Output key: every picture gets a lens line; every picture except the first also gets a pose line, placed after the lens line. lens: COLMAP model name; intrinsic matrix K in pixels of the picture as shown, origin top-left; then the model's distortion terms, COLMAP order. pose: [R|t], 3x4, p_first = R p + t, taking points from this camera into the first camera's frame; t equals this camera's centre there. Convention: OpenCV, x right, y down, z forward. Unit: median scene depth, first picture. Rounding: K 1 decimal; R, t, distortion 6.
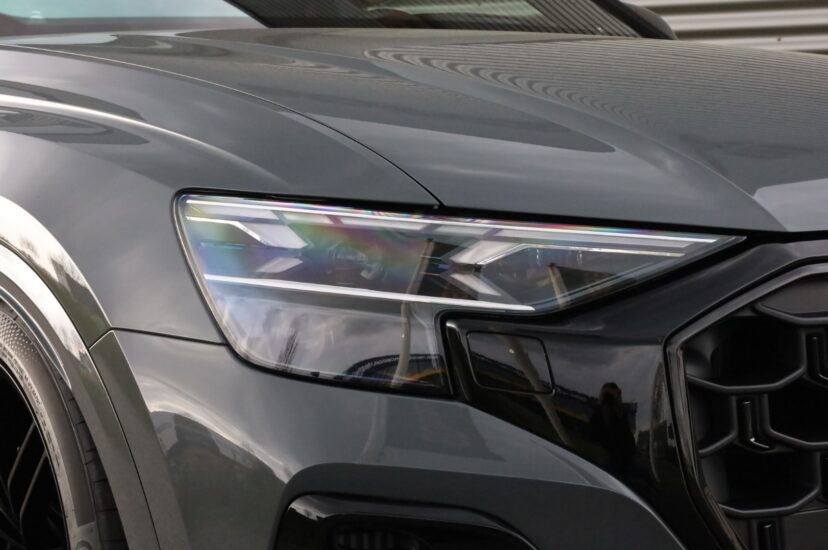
lens RADIAL K [[1795.0, 0, 415.8], [0, 1795.0, 276.6], [0, 0, 1]] dist [-0.064750, 0.000000]
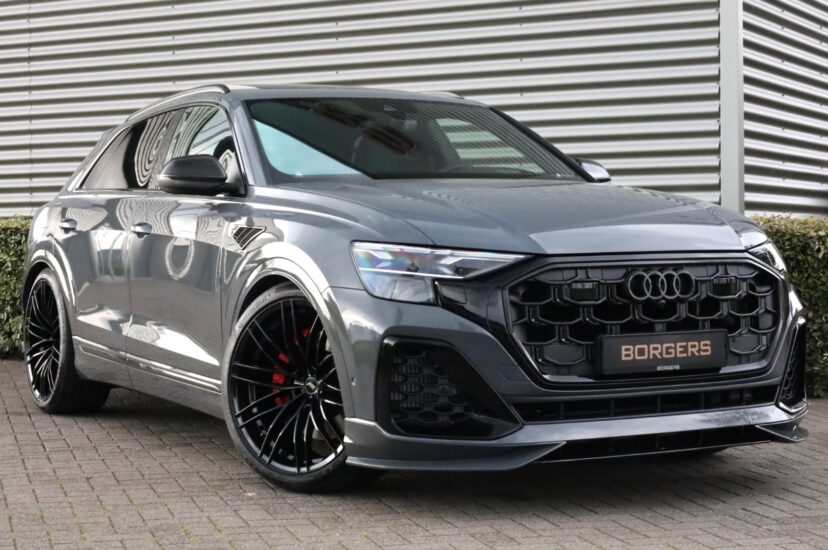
lens RADIAL K [[1716.9, 0, 412.3], [0, 1716.9, 276.3], [0, 0, 1]] dist [-0.185838, 0.000000]
pose [[0.993798, 0.003120, -0.111154, 0.303754], [-0.007495, 0.999212, -0.038967, 0.129565], [0.110945, 0.039559, 0.993039, -1.936431]]
